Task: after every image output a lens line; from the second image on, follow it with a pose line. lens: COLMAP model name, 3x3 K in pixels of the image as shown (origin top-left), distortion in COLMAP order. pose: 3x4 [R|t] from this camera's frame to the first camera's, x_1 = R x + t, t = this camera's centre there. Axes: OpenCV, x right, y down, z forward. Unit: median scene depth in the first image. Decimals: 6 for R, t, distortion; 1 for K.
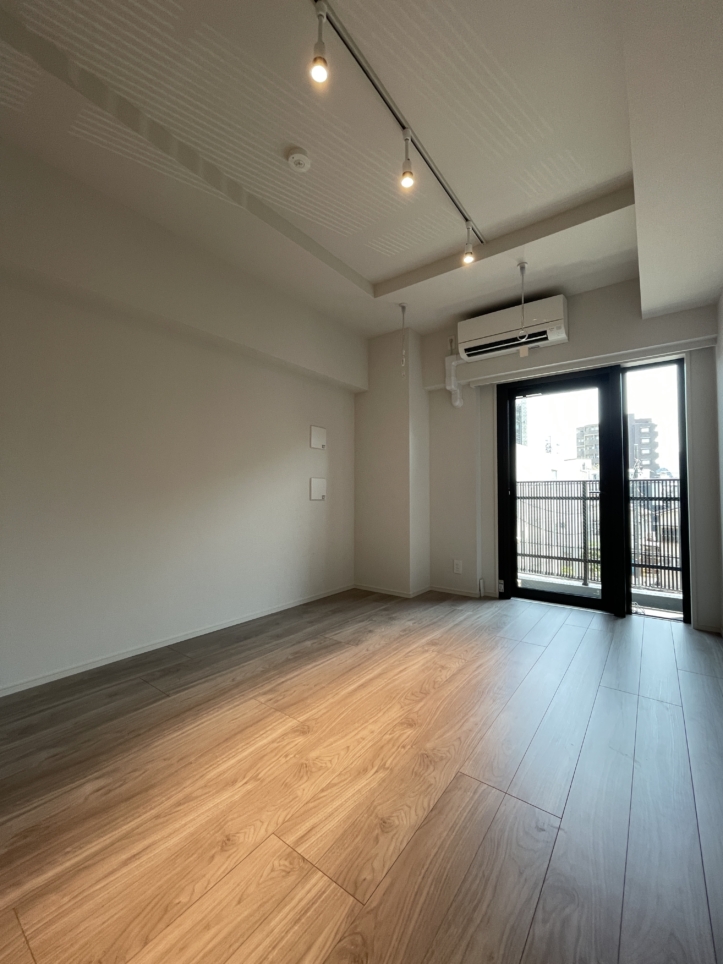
lens RADIAL K [[389.6, 0, 364.7], [0, 389.6, 484.8], [0, 0, 1]] dist [-0.002619, -0.001292]
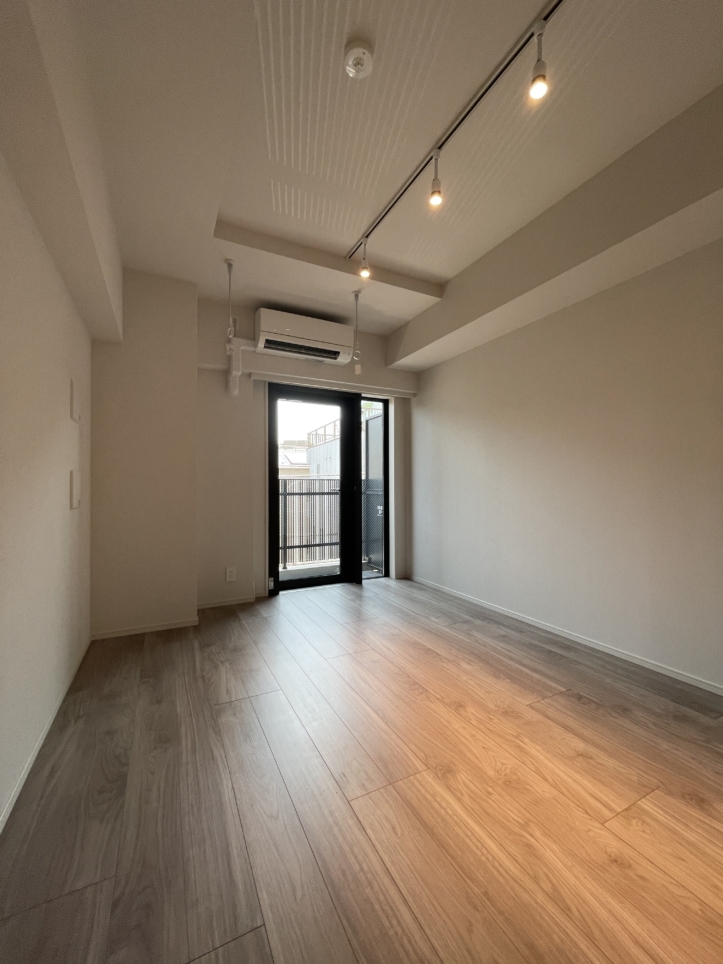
lens RADIAL K [[389.6, 0, 362.7], [0, 389.6, 482.6], [0, 0, 1]] dist [-0.002619, -0.001292]
pose [[0.441503, 0.003932, 0.897251, -0.667660], [-0.016703, 0.999853, 0.003838, -0.013478], [-0.897104, -0.016681, 0.441504, 0.511732]]
